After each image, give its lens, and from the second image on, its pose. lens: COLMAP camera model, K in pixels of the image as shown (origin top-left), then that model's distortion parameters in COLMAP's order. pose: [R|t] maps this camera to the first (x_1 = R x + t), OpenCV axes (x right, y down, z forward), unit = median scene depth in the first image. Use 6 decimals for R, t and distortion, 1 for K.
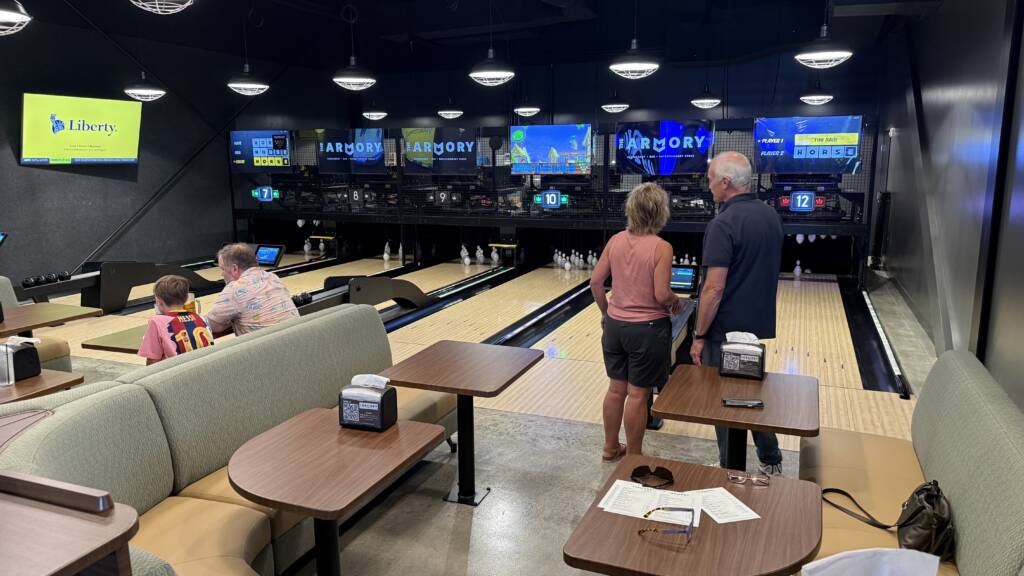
lens RADIAL K [[681.9, 0, 512.0], [0, 681.9, 288.0], [0, 0, 1]] dist [0.064626, -0.000627]
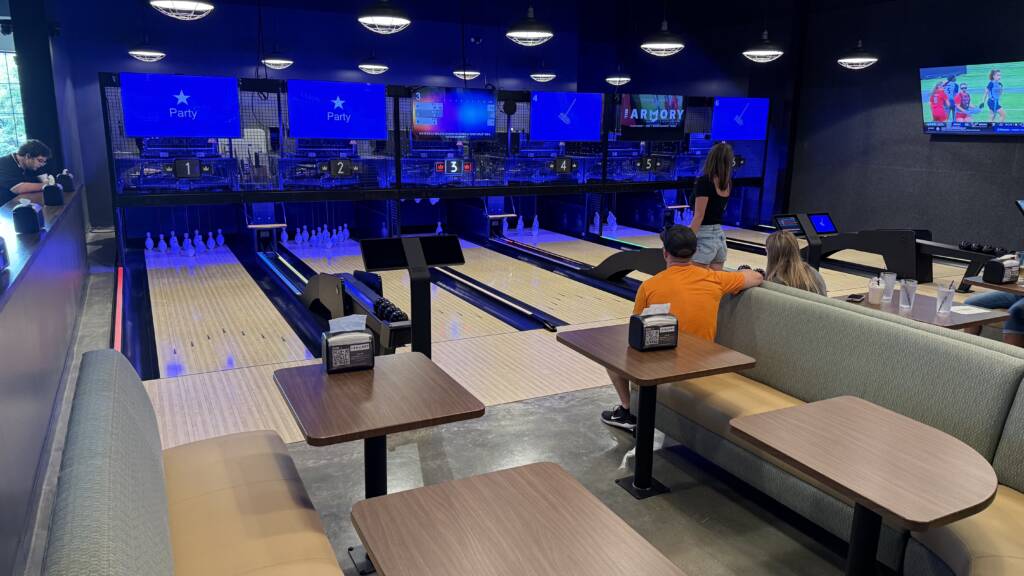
lens RADIAL K [[772.1, 0, 512.0], [0, 772.1, 288.0], [0, 0, 1]] dist [0.030619, -0.001667]
pose [[0.659387, -0.137839, 0.739059, -0.979629], [0.117817, 0.989848, 0.079496, -0.060690], [-0.742514, 0.034656, 0.668933, 0.354221]]
